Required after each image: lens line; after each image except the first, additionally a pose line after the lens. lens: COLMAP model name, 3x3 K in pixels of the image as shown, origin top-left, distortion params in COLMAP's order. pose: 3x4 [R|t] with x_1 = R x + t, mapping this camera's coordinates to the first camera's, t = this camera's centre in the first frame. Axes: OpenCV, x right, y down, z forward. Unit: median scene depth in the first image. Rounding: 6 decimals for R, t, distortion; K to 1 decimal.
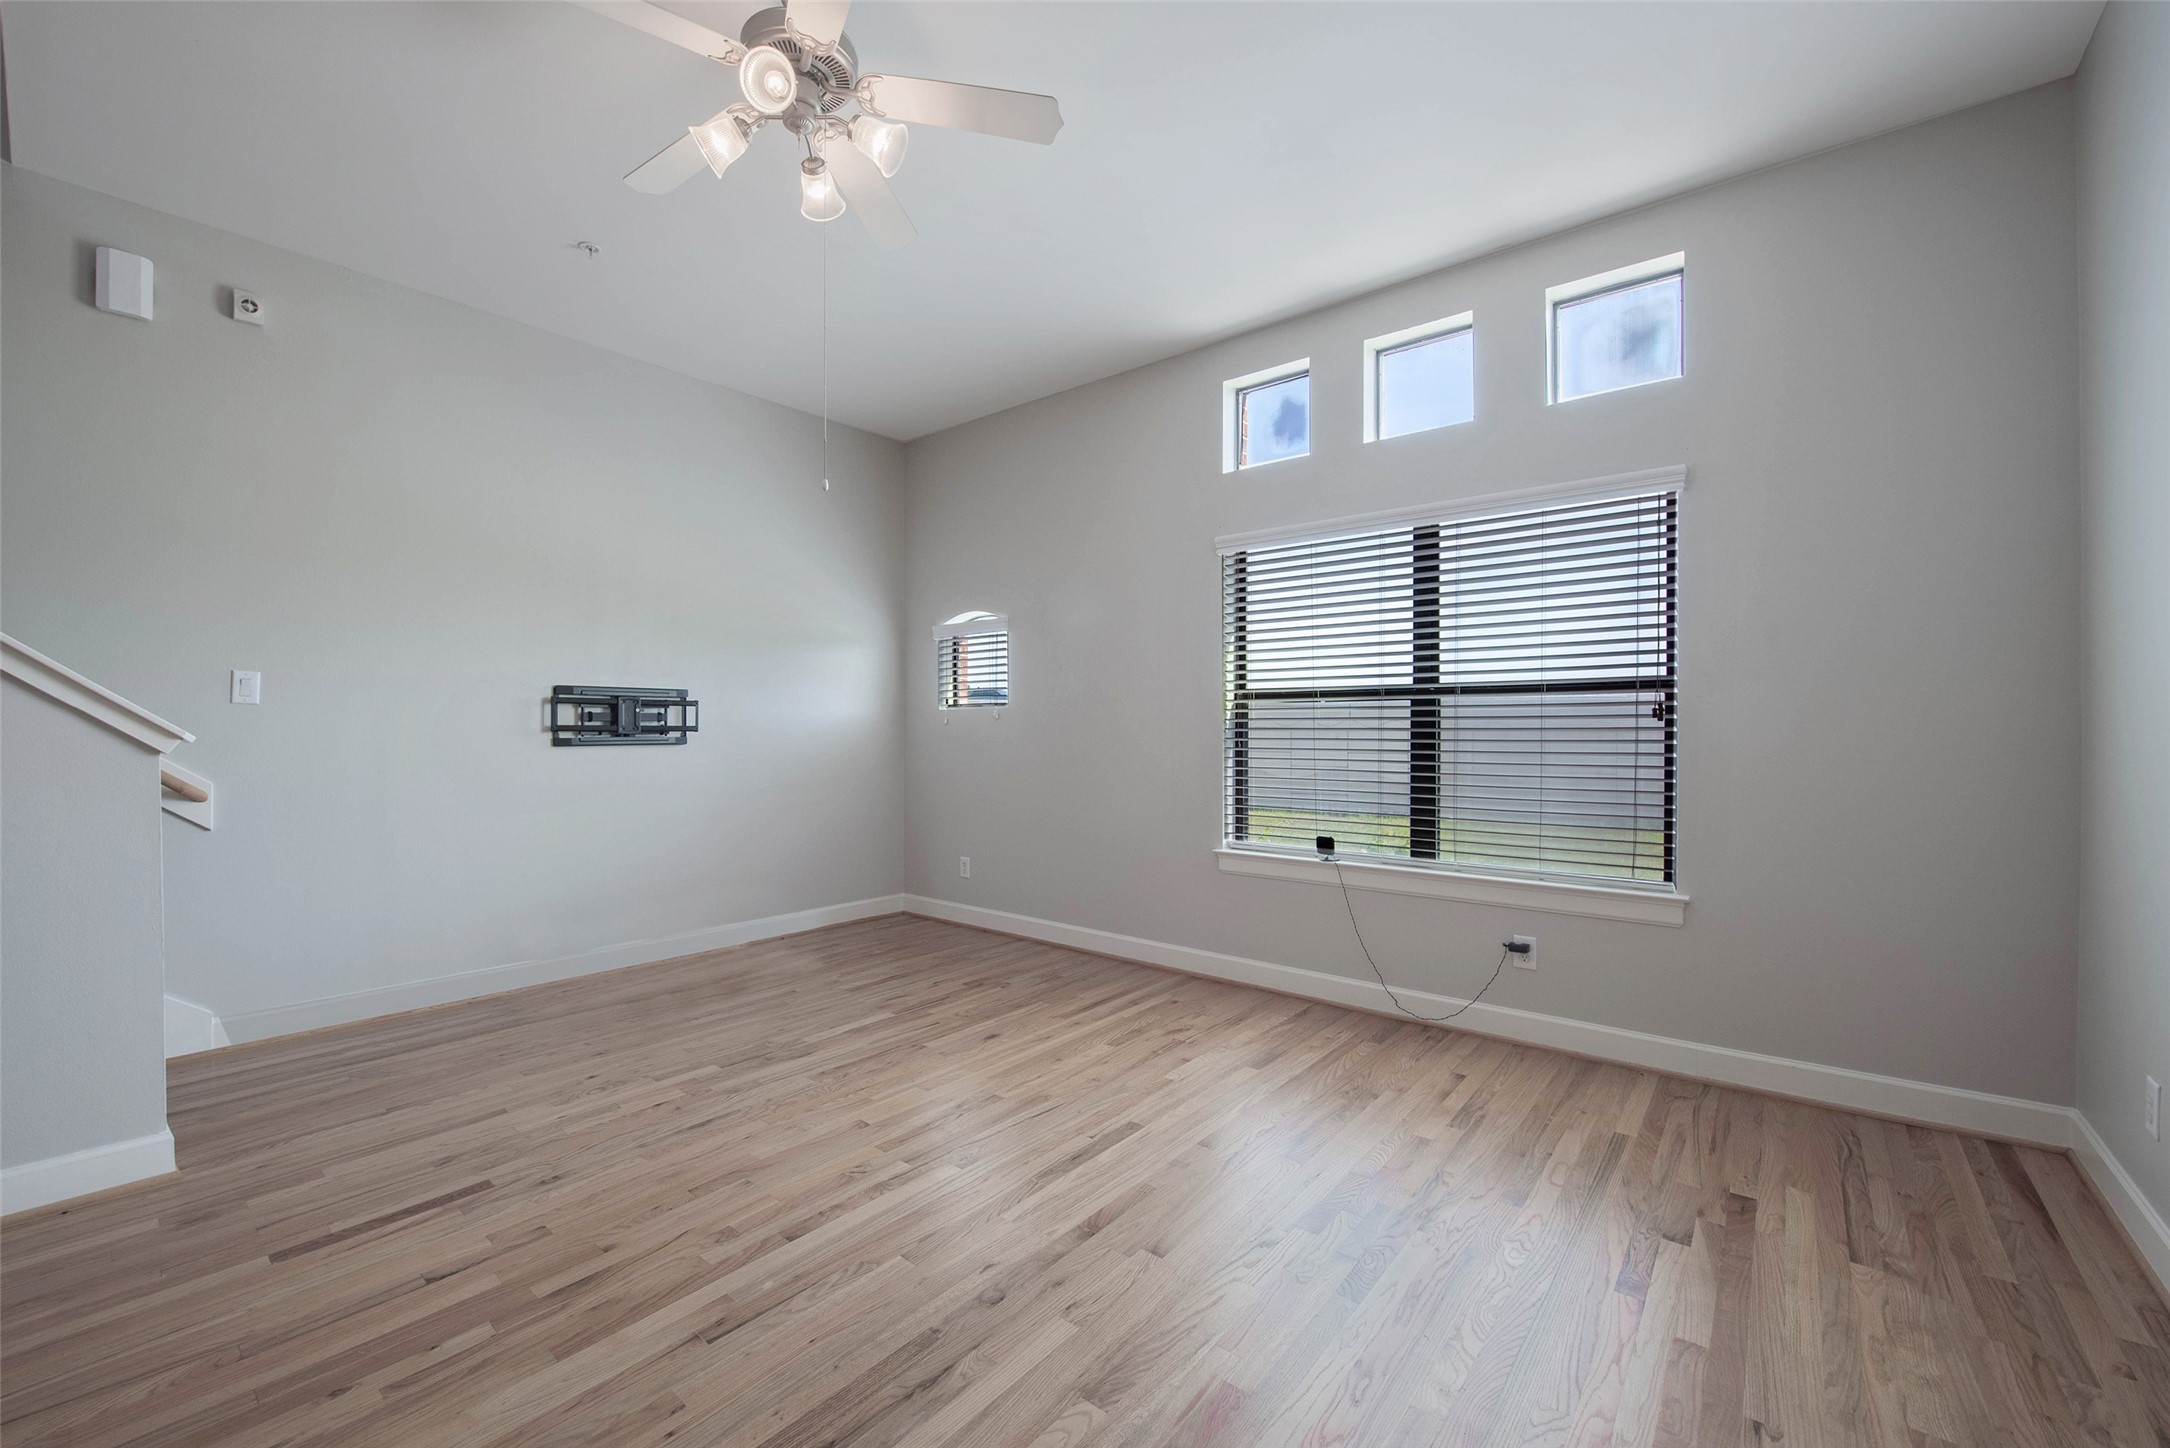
lens RADIAL K [[863.3, 0, 1056.3], [0, 863.3, 733.7], [0, 0, 1]] dist [-0.010932, -0.002148]
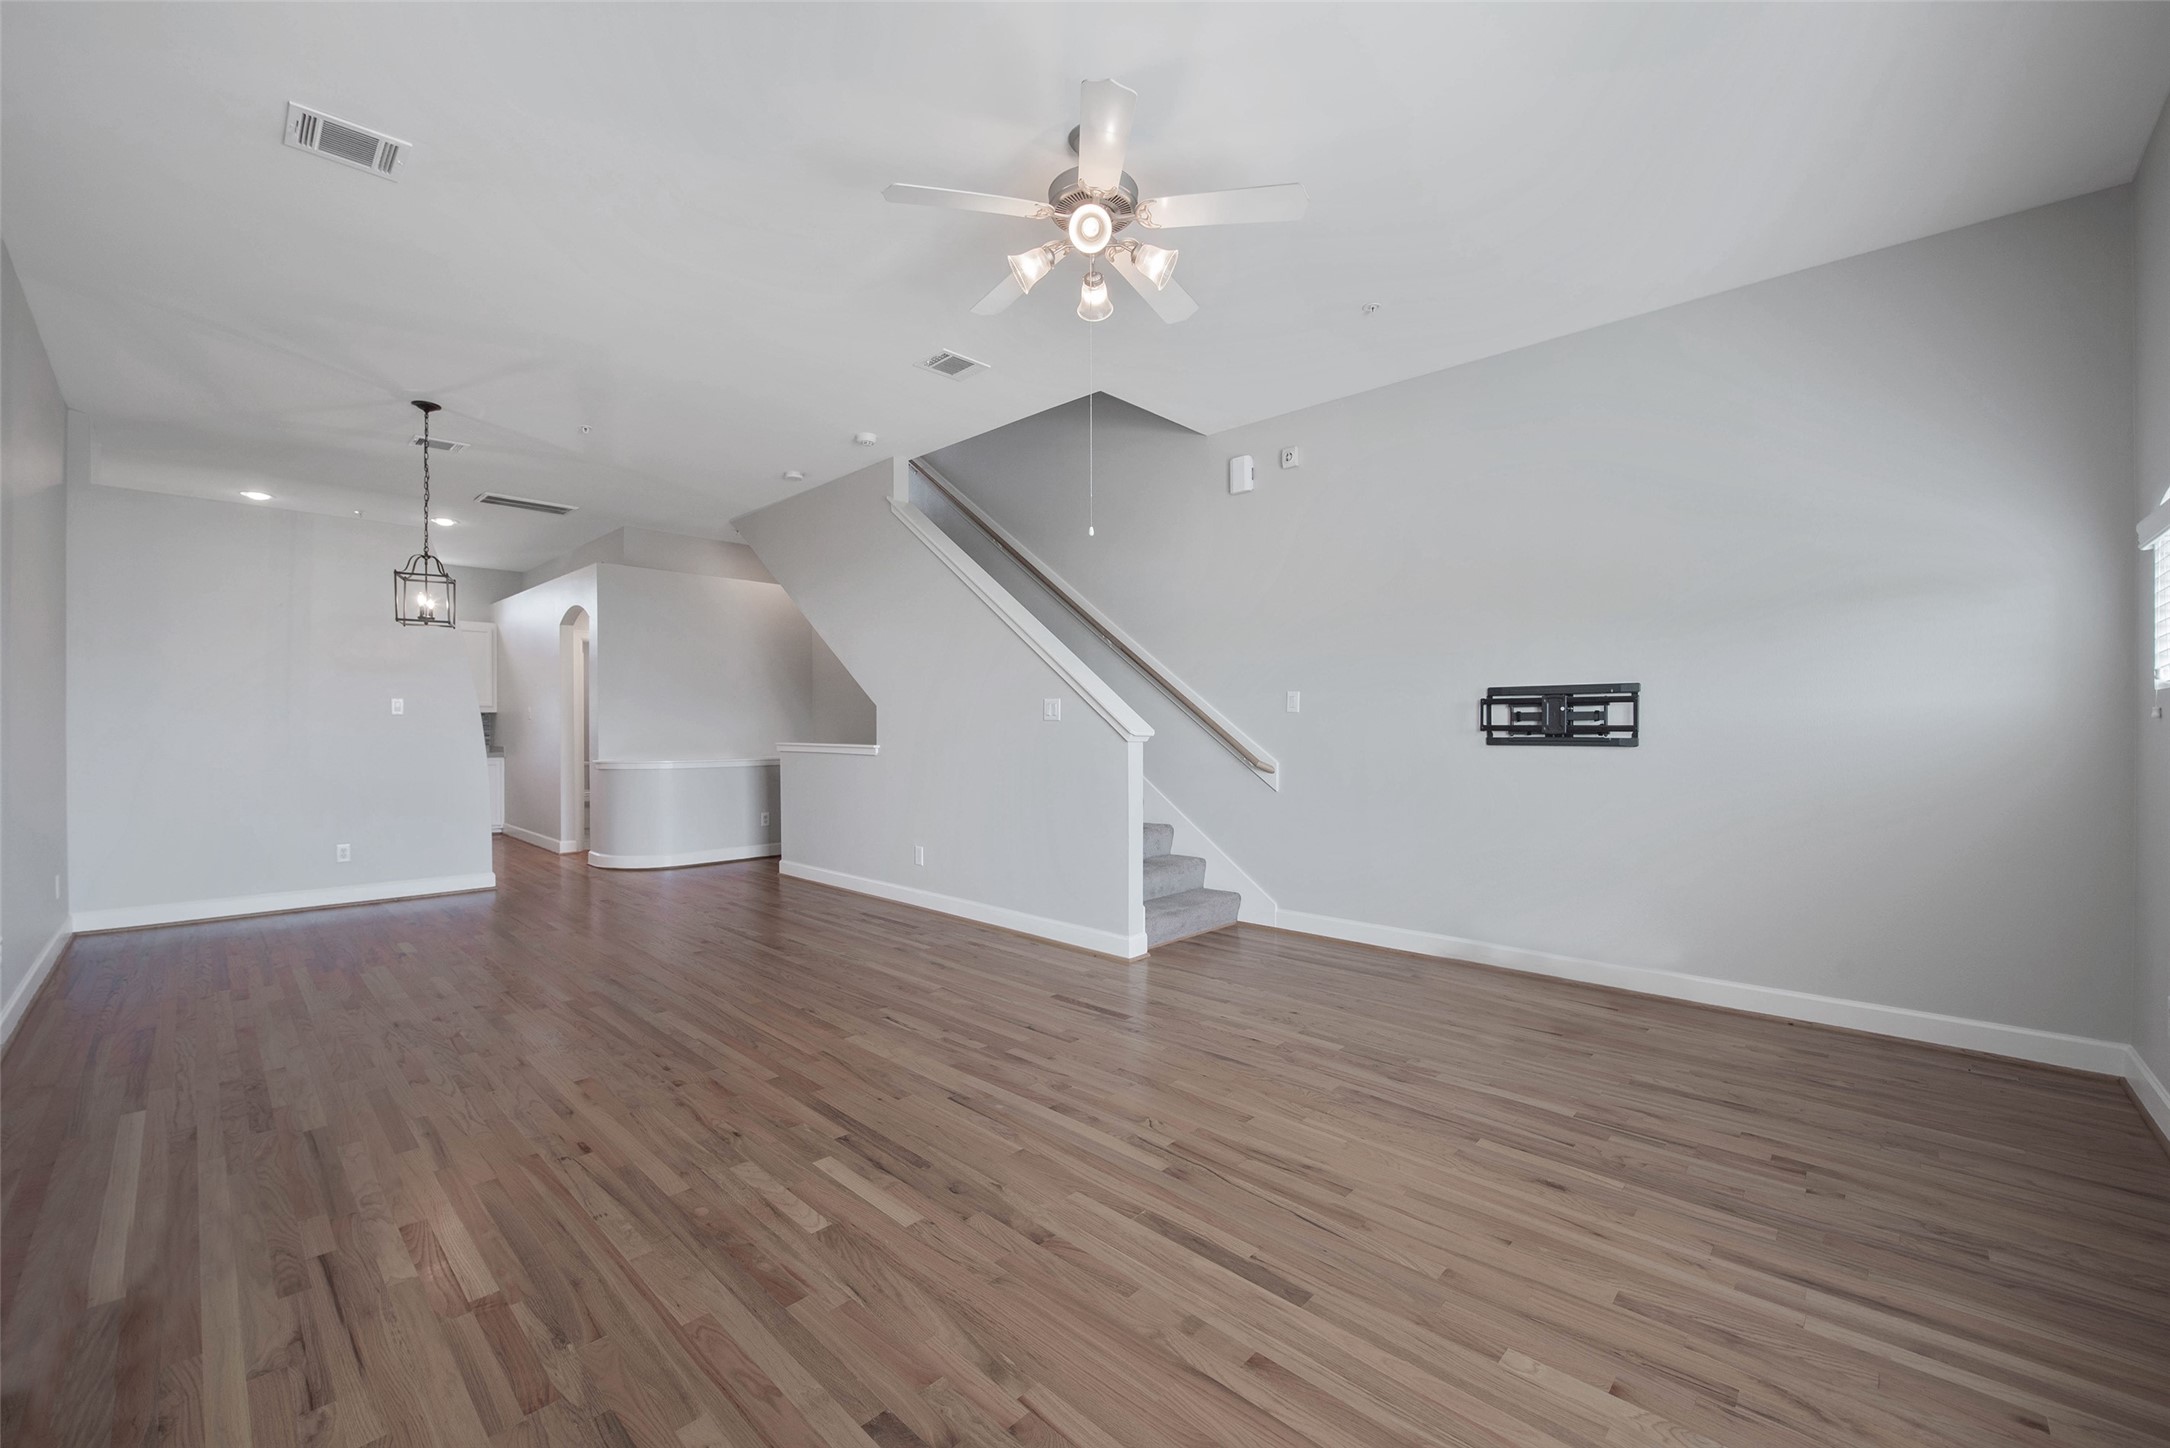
lens RADIAL K [[863.3, 0, 1070.3], [0, 863.3, 725.6], [0, 0, 1]] dist [-0.010932, -0.002148]
pose [[-0.063262, -0.003364, -0.997991, 0.612754], [-0.006434, 0.999975, -0.002962, -0.003084], [0.997976, 0.006234, -0.063282, 0.657247]]
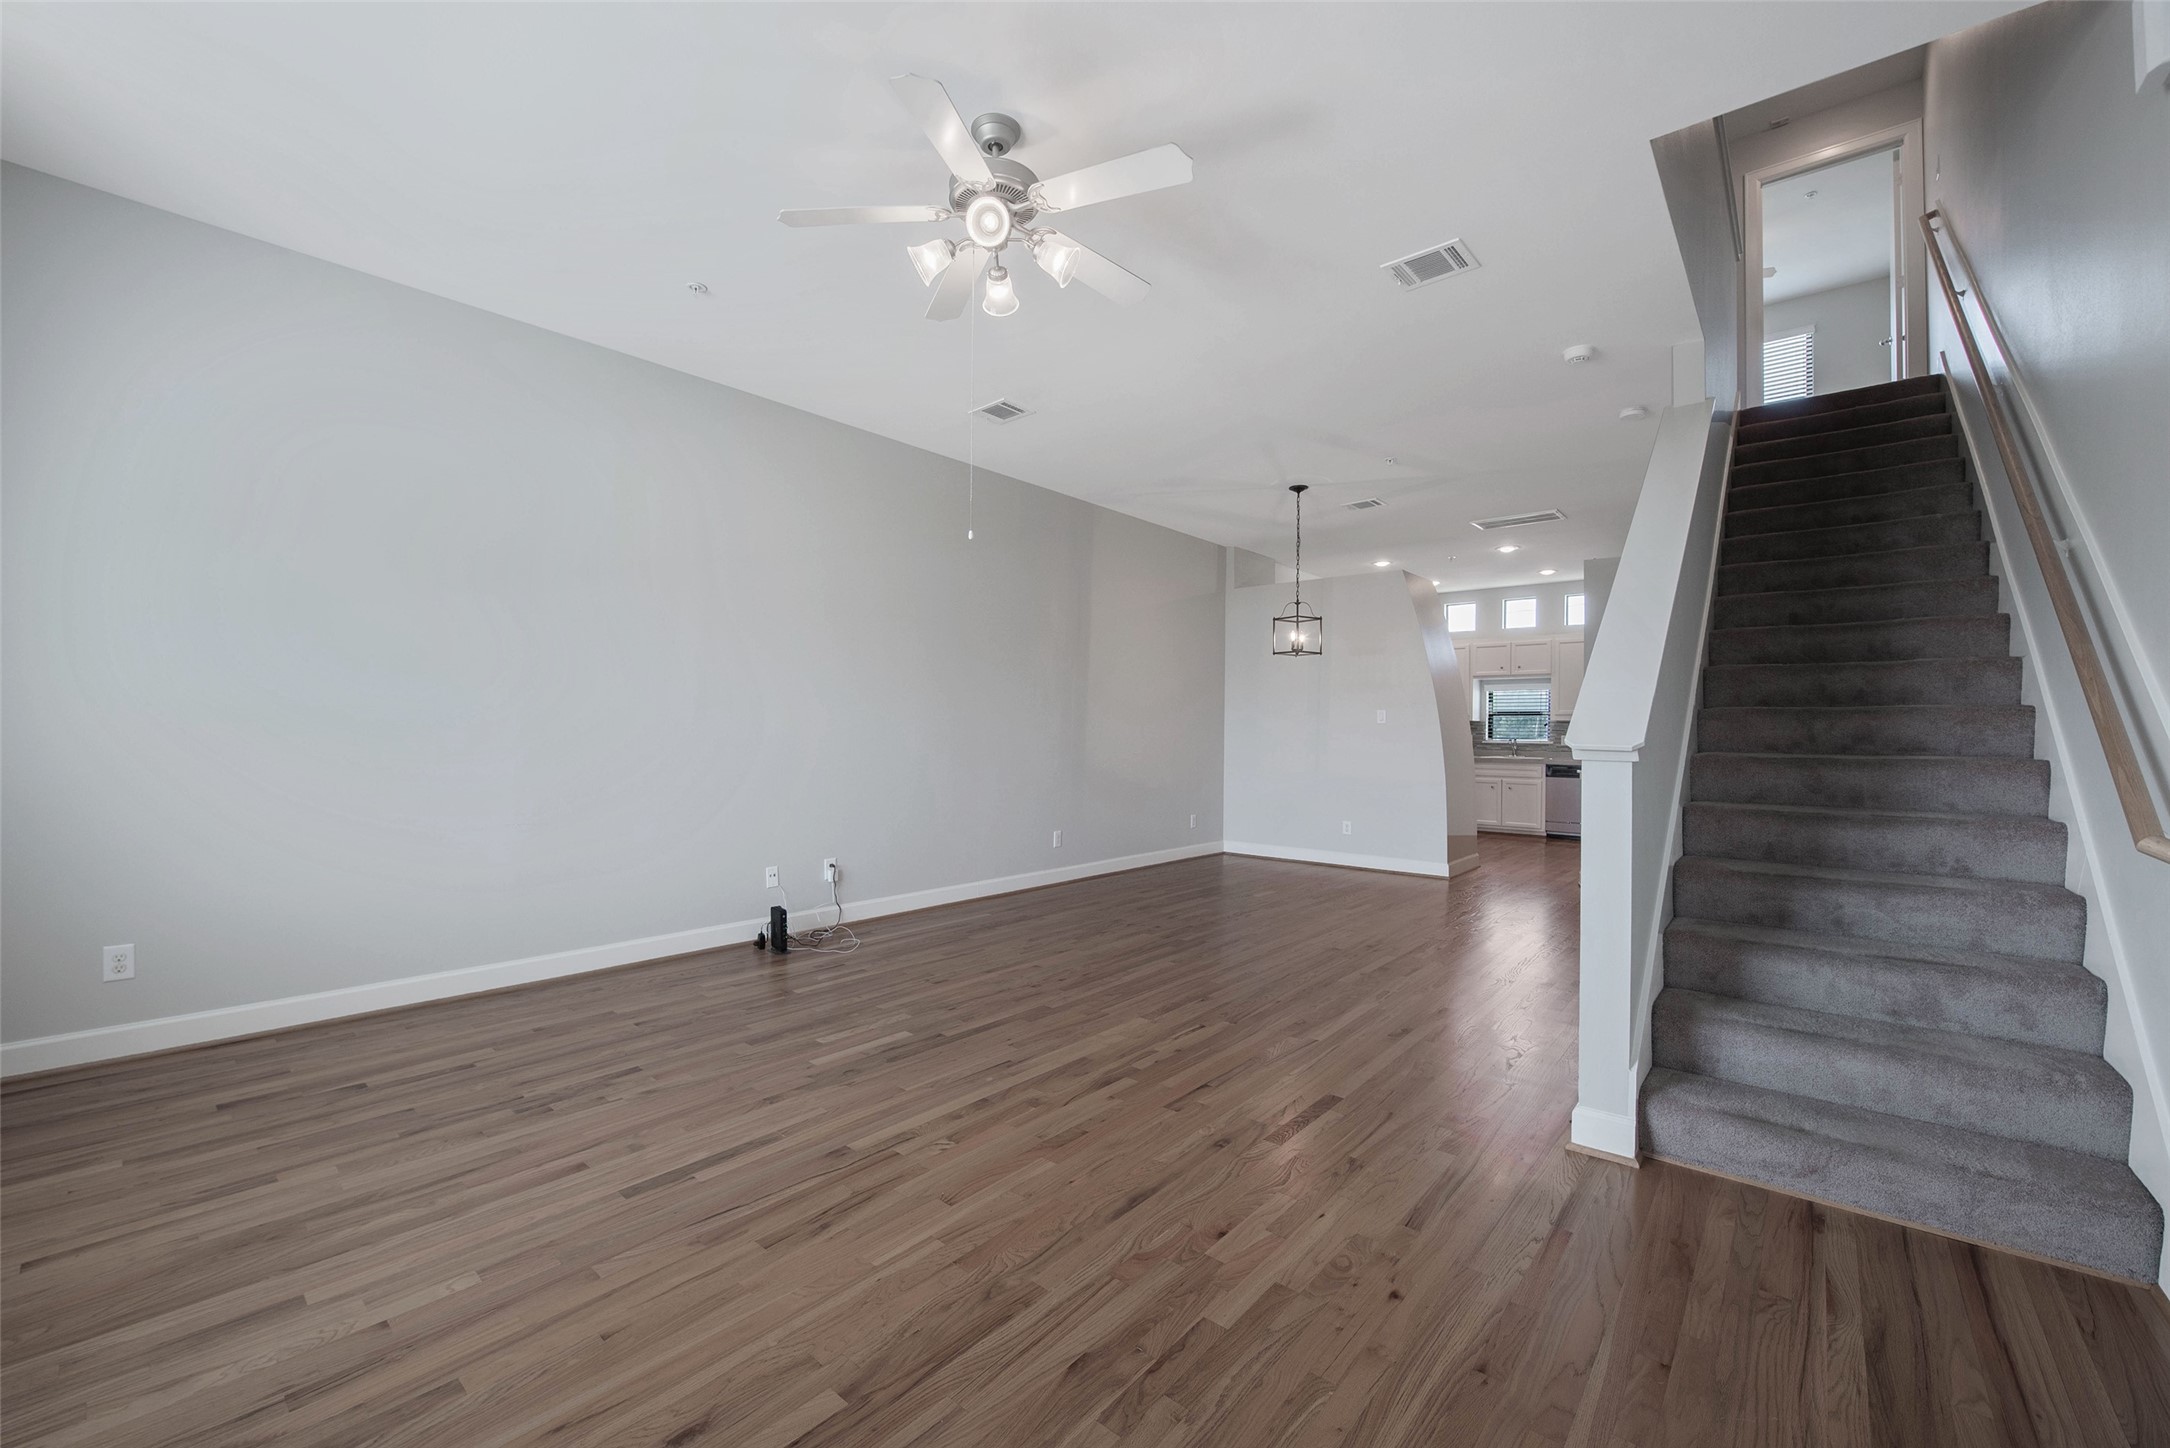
lens RADIAL K [[863.3, 0, 1053.0], [0, 863.3, 739.7], [0, 0, 1]] dist [-0.010932, -0.002148]
pose [[-0.999658, -0.009251, 0.024467, -0.265197], [-0.008843, 0.999821, 0.016722, -0.010088], [-0.024617, 0.016500, -0.999561, 1.408503]]
